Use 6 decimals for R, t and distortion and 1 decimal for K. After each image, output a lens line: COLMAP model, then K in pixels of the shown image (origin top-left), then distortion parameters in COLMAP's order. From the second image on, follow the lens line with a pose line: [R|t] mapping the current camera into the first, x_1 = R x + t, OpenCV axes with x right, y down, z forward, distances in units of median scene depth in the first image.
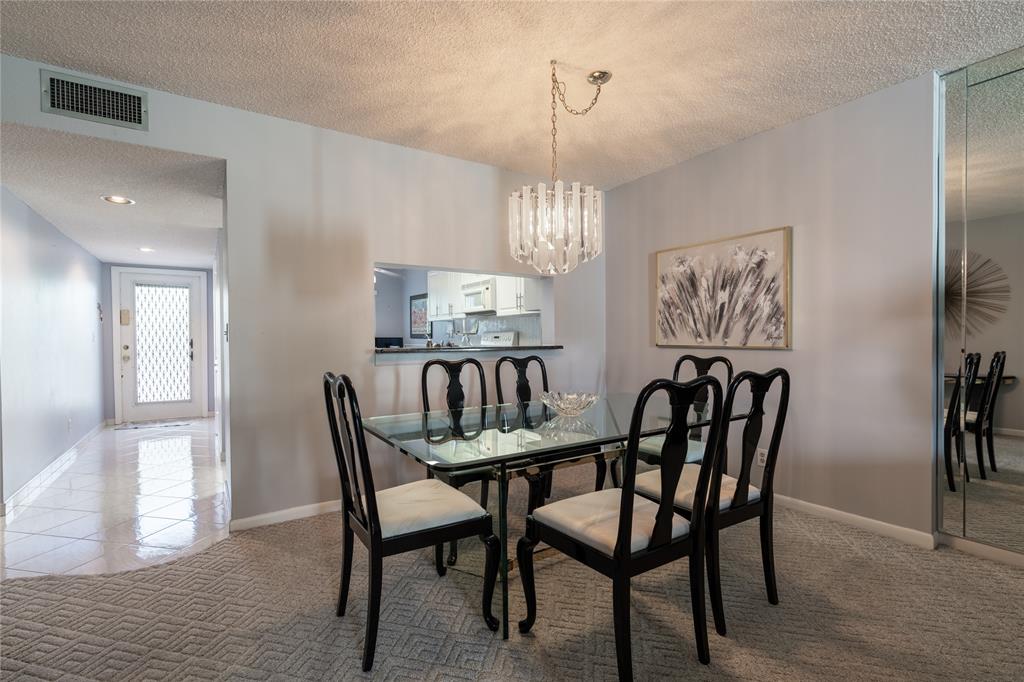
lens RADIAL K [[462.0, 0, 512.0], [0, 462.0, 341.0], [0, 0, 1]] dist [-0.000774, -0.000118]
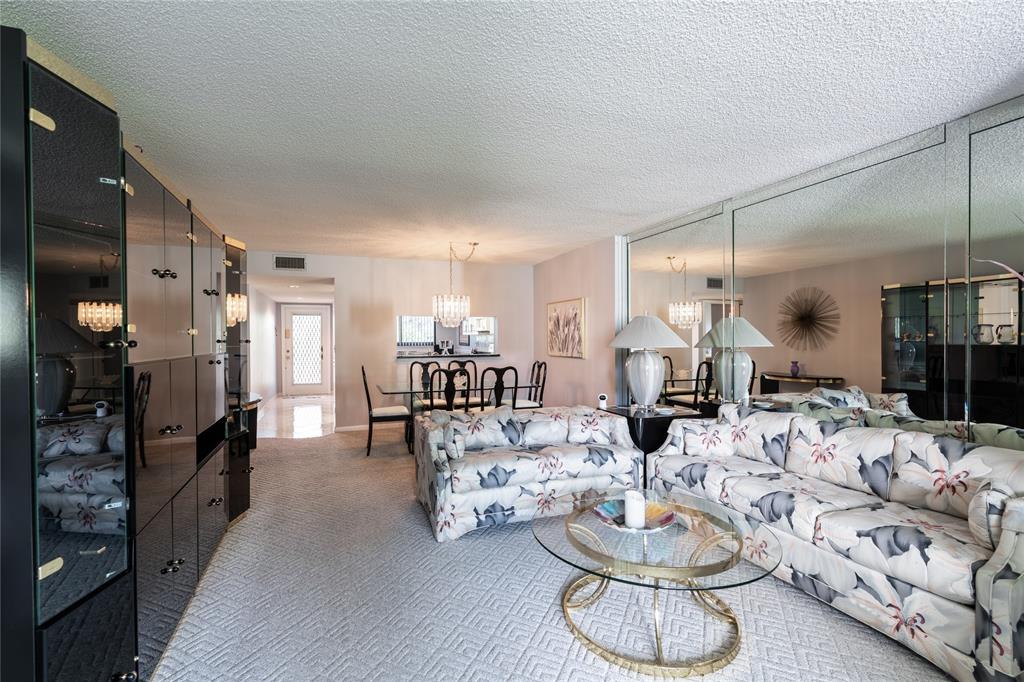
lens RADIAL K [[462.0, 0, 512.0], [0, 462.0, 341.0], [0, 0, 1]] dist [-0.000774, -0.000118]
pose [[0.976404, 0.004347, -0.215909, 0.404194], [-0.005026, 0.999984, -0.002596, -0.028789], [0.215894, 0.003620, 0.976410, -0.577562]]
